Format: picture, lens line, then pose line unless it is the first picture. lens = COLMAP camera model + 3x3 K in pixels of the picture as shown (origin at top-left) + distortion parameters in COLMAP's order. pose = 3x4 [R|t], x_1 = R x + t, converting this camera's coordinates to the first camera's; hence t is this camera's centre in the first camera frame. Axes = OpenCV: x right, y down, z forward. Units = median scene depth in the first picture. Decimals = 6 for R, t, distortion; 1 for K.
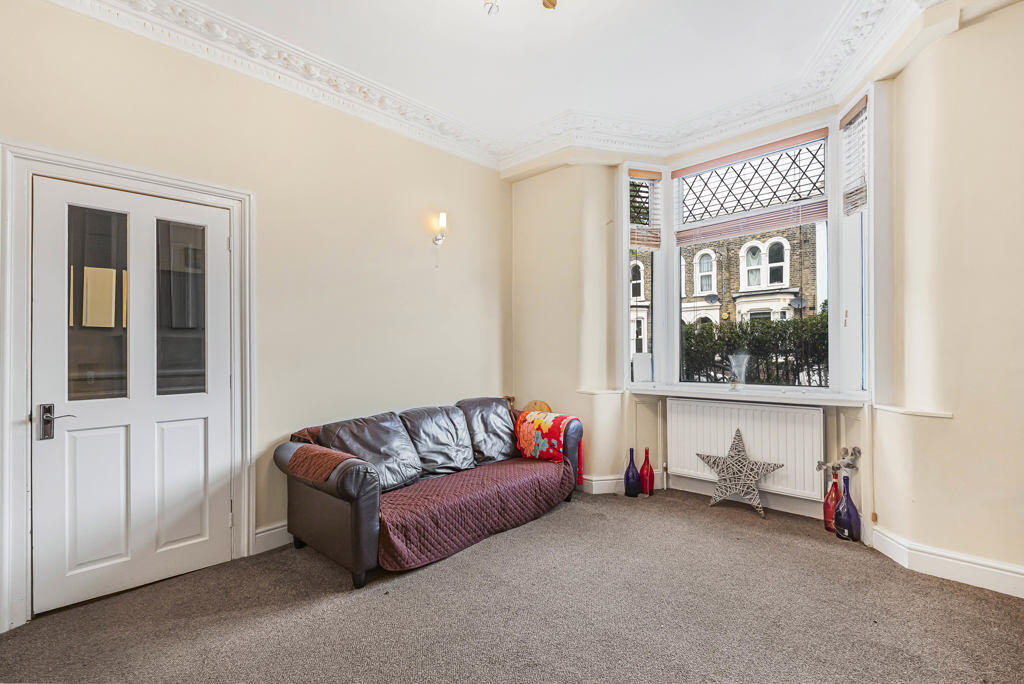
lens RADIAL K [[460.3, 0, 516.0], [0, 460.3, 346.0], [0, 0, 1]] dist [0.000412, 0.000068]
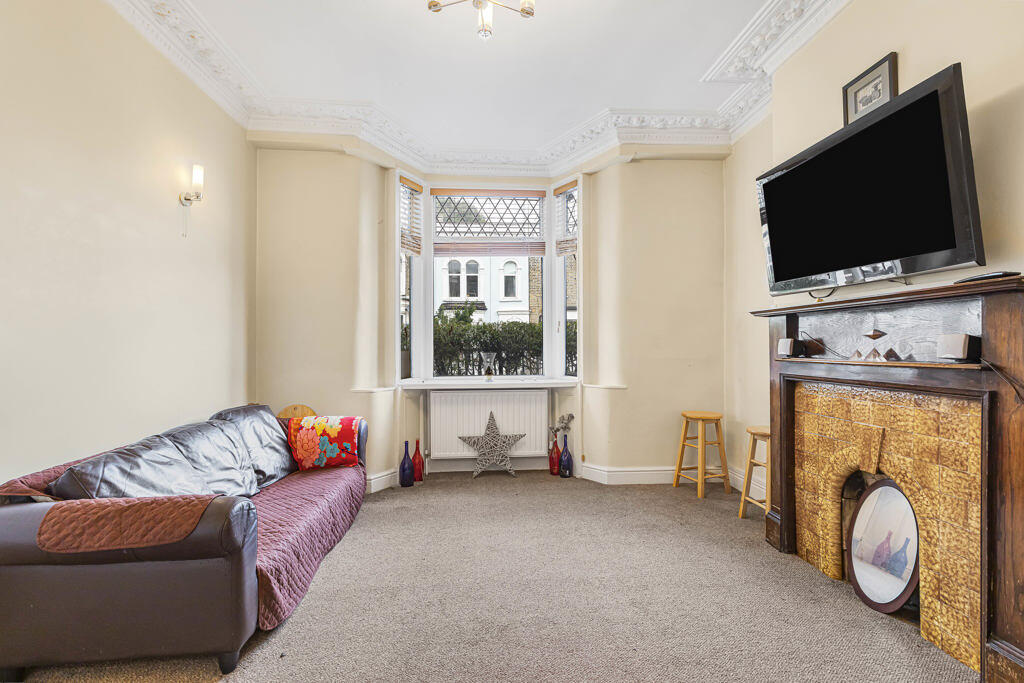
lens RADIAL K [[463.8, 0, 507.7], [0, 463.8, 342.2], [0, 0, 1]] dist [-0.000962, -0.000019]
pose [[0.667144, 0.013394, 0.744808, -0.408134], [-0.009902, 0.999909, -0.009112, 0.002712], [-0.744863, -0.001296, 0.667216, 0.121095]]
